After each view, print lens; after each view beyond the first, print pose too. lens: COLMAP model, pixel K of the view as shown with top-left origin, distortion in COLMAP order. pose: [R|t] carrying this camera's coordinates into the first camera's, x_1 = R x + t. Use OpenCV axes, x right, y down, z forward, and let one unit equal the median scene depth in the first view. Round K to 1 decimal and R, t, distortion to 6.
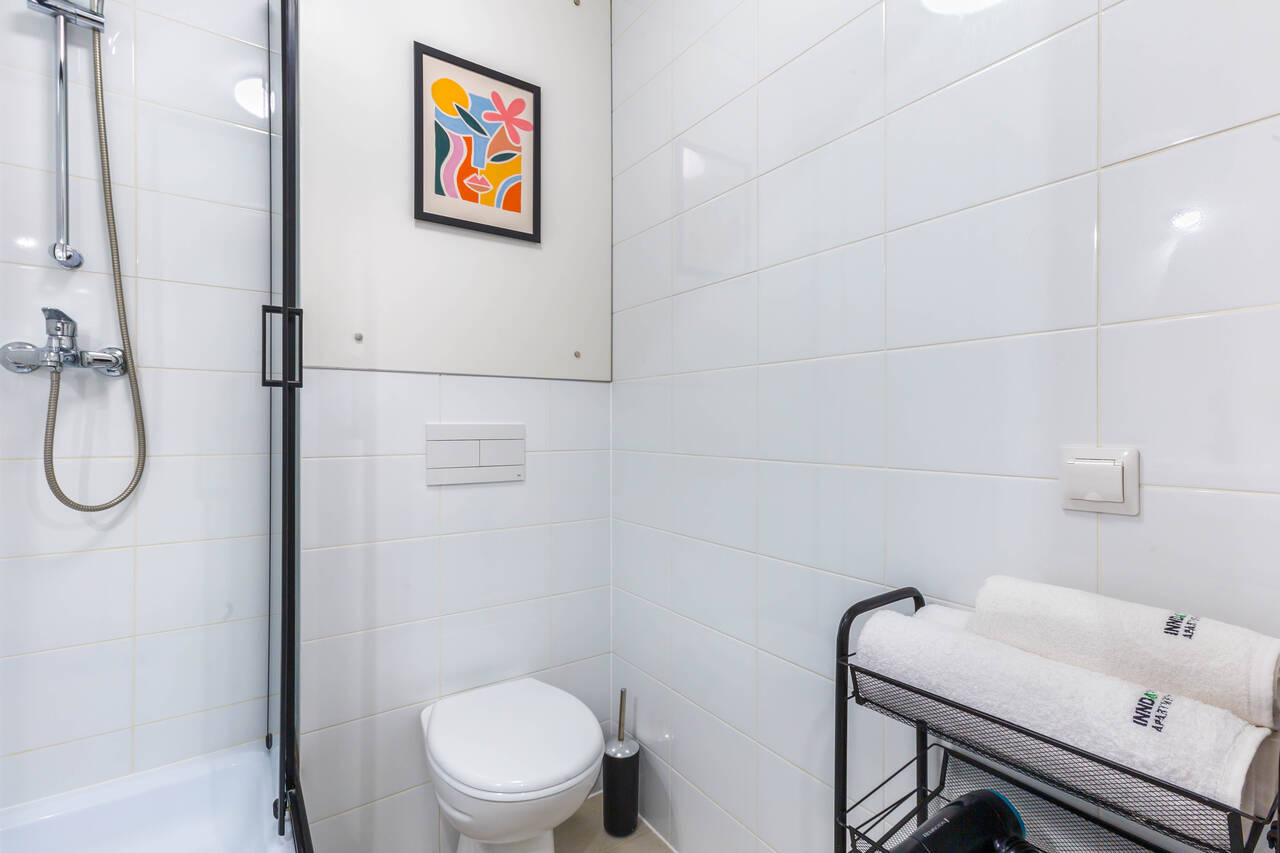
lens RADIAL K [[590.4, 0, 642.1], [0, 590.4, 424.2], [0, 0, 1]] dist [0.000463, 0.009944]
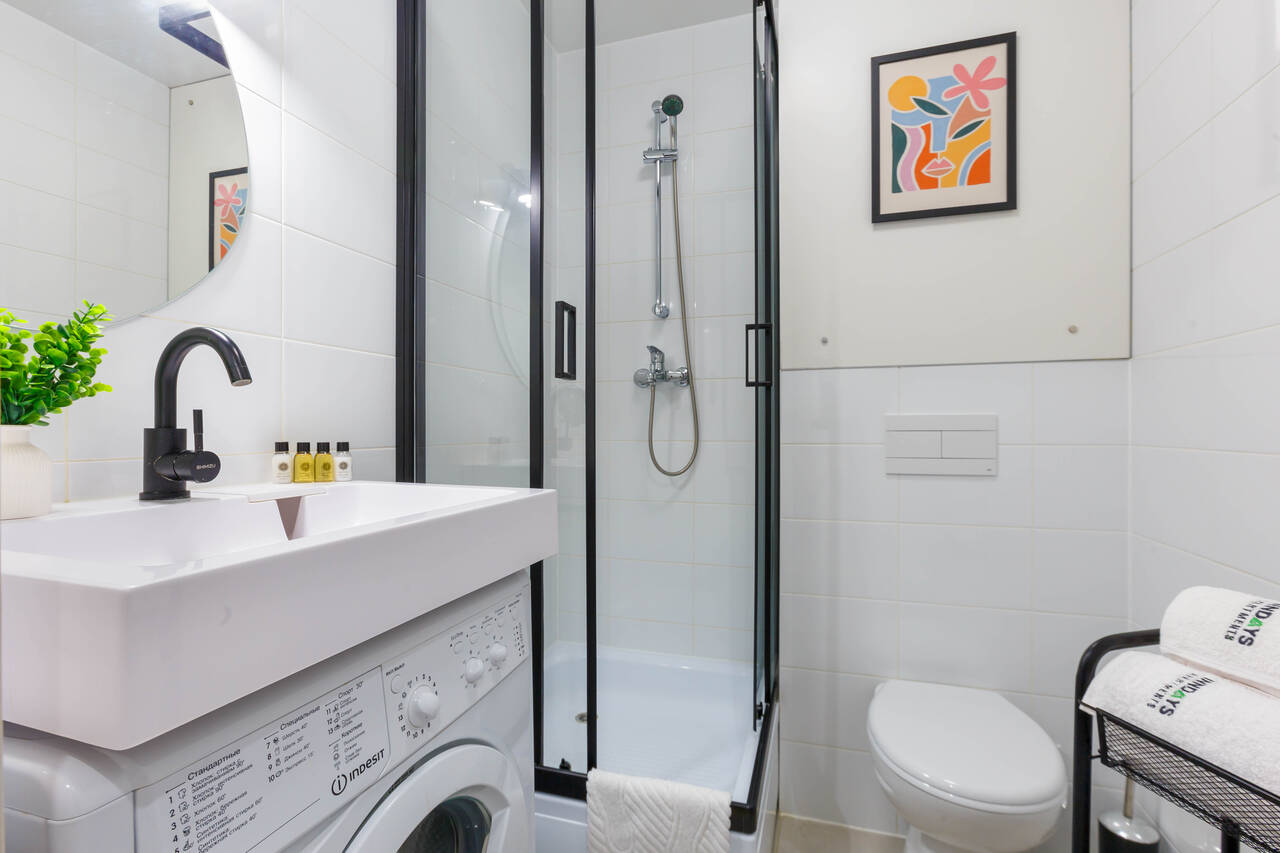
lens RADIAL K [[590.4, 0, 642.1], [0, 590.4, 424.2], [0, 0, 1]] dist [0.000463, 0.009944]
pose [[0.612229, -0.006213, -0.790656, 0.197750], [0.006824, 0.999973, -0.002573, 0.015441], [0.790651, -0.003820, 0.612255, 0.014265]]
